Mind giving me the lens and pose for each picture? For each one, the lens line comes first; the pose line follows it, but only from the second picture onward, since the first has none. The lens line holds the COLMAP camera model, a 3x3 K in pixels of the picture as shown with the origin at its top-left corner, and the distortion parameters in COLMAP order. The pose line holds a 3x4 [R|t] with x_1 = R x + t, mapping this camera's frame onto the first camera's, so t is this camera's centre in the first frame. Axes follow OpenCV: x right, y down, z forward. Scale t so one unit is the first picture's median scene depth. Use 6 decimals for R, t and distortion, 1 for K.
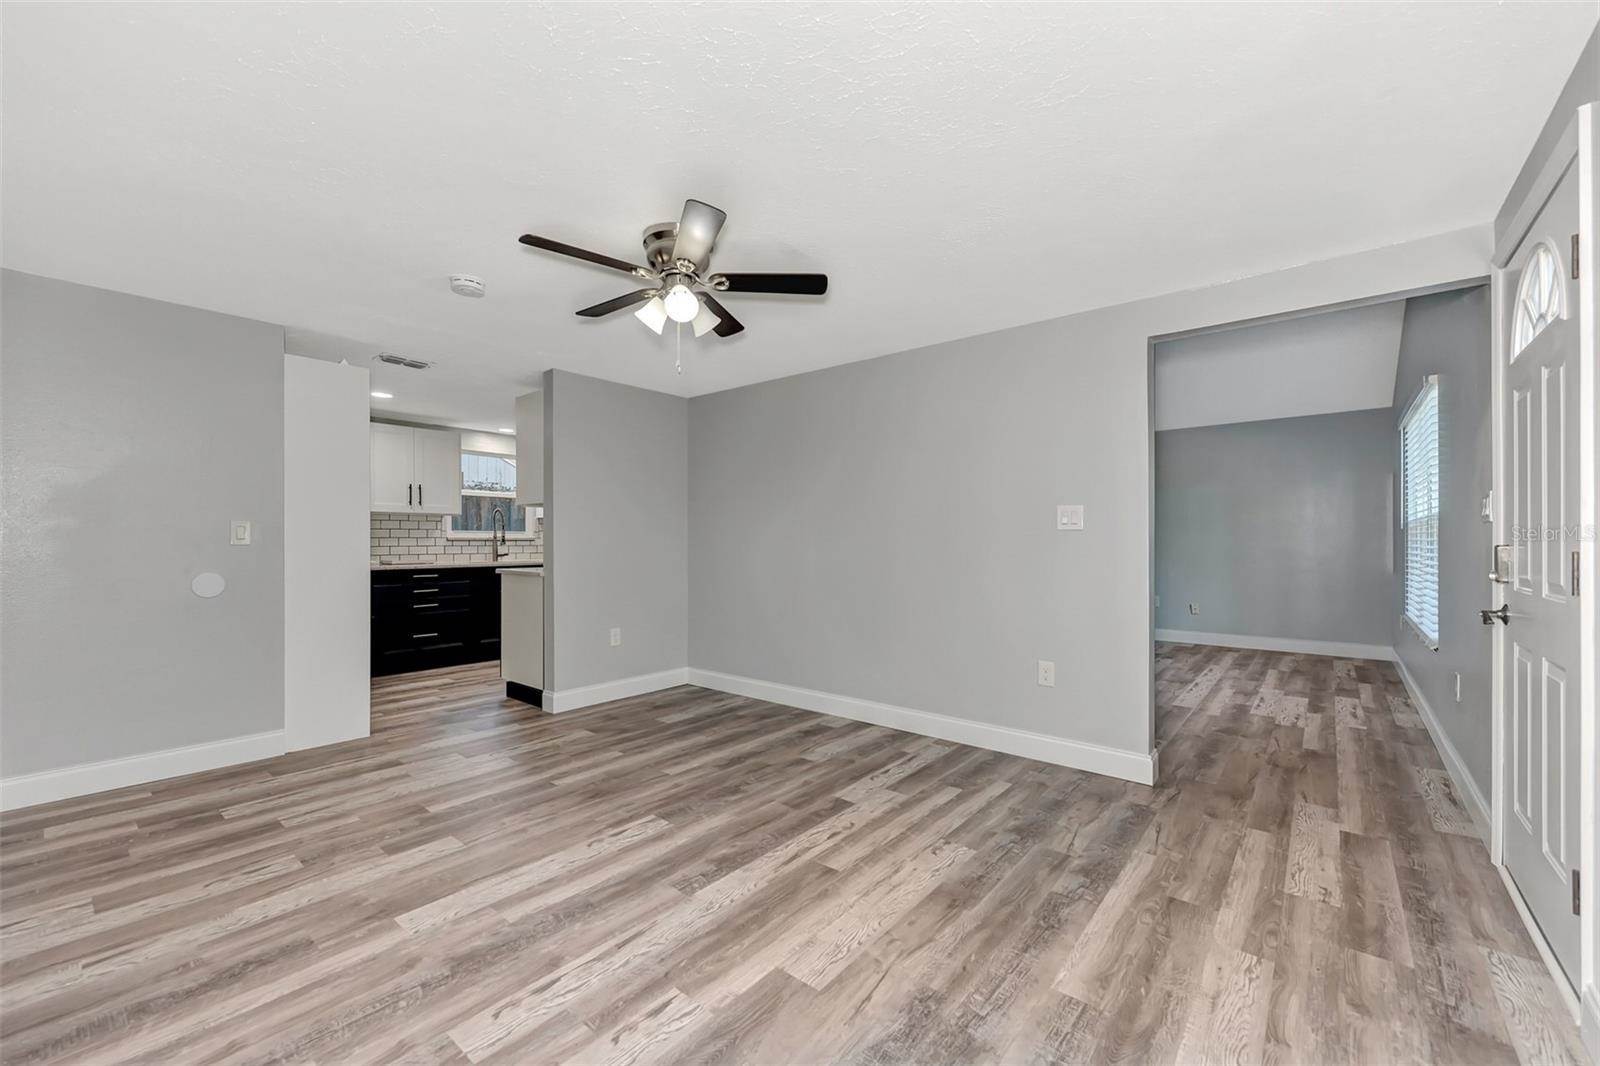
lens RADIAL K [[659.1, 0, 792.2], [0, 659.1, 533.8], [0, 0, 1]] dist [-0.003480, -0.000722]
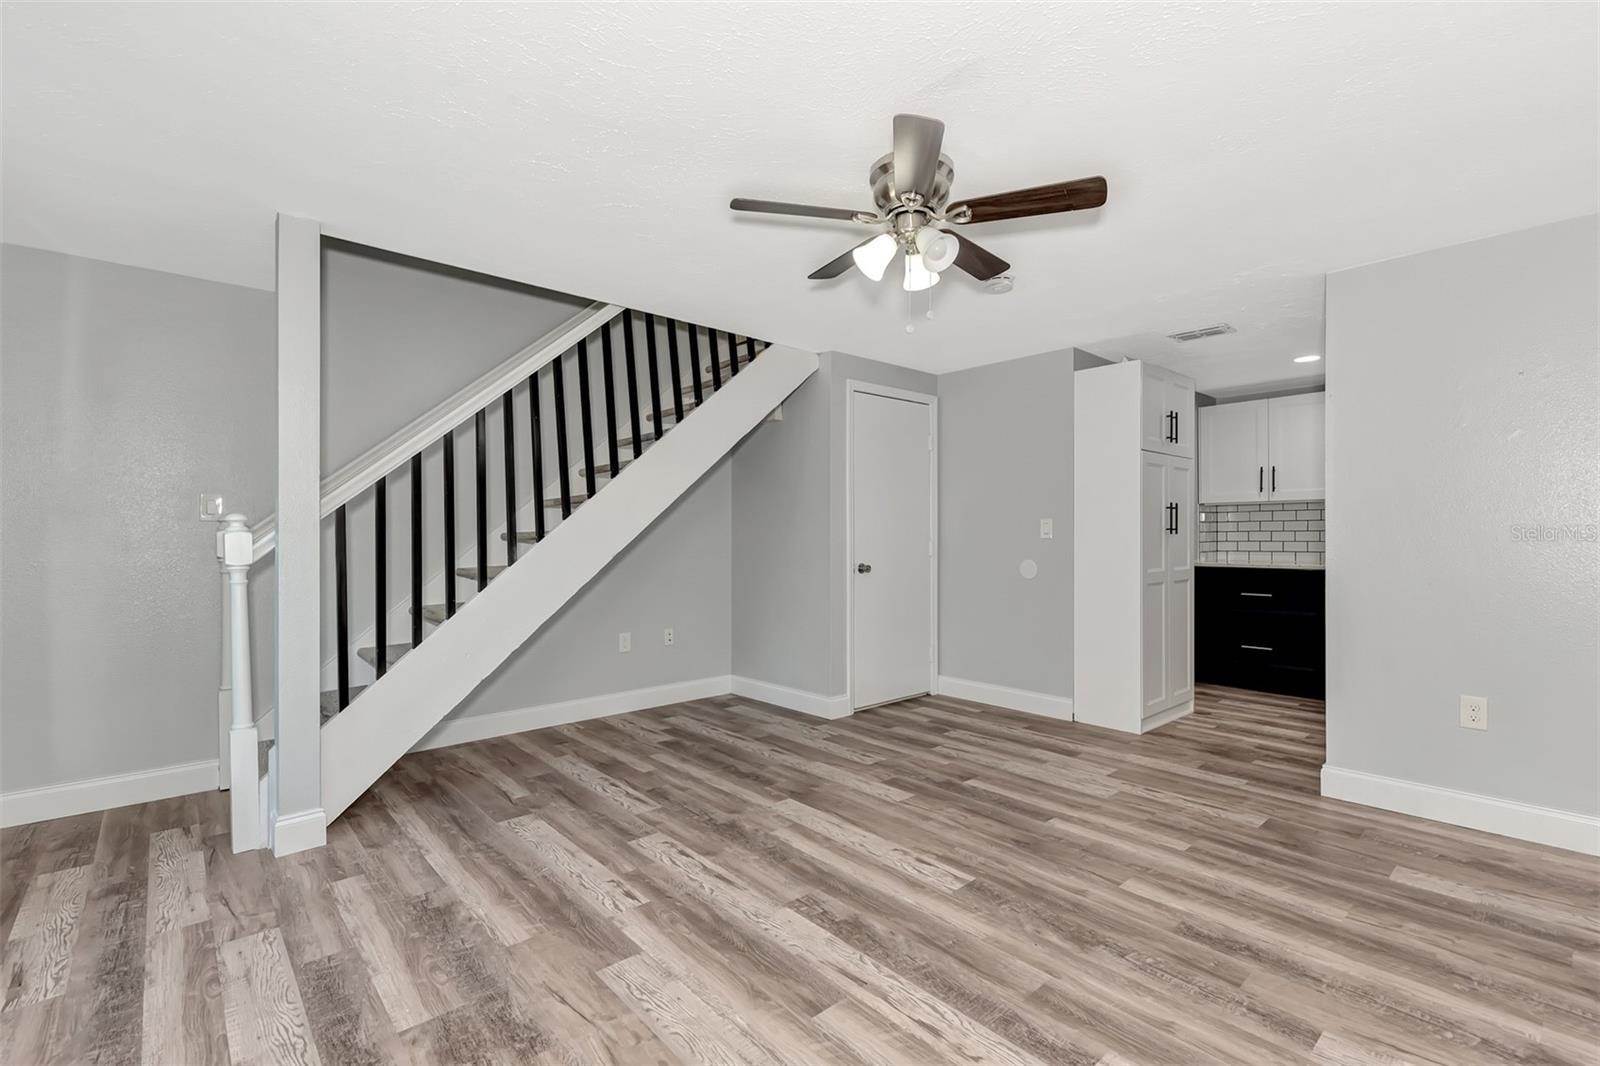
lens RADIAL K [[721.1, 0, 803.0], [0, 721.1, 533.0], [0, 0, 1]] dist [-0.002905, -0.001582]
pose [[-0.165490, -0.002164, -0.986209, 0.711607], [0.010901, 0.999932, -0.004024, 0.009439], [0.986151, -0.011417, -0.165455, 0.979350]]
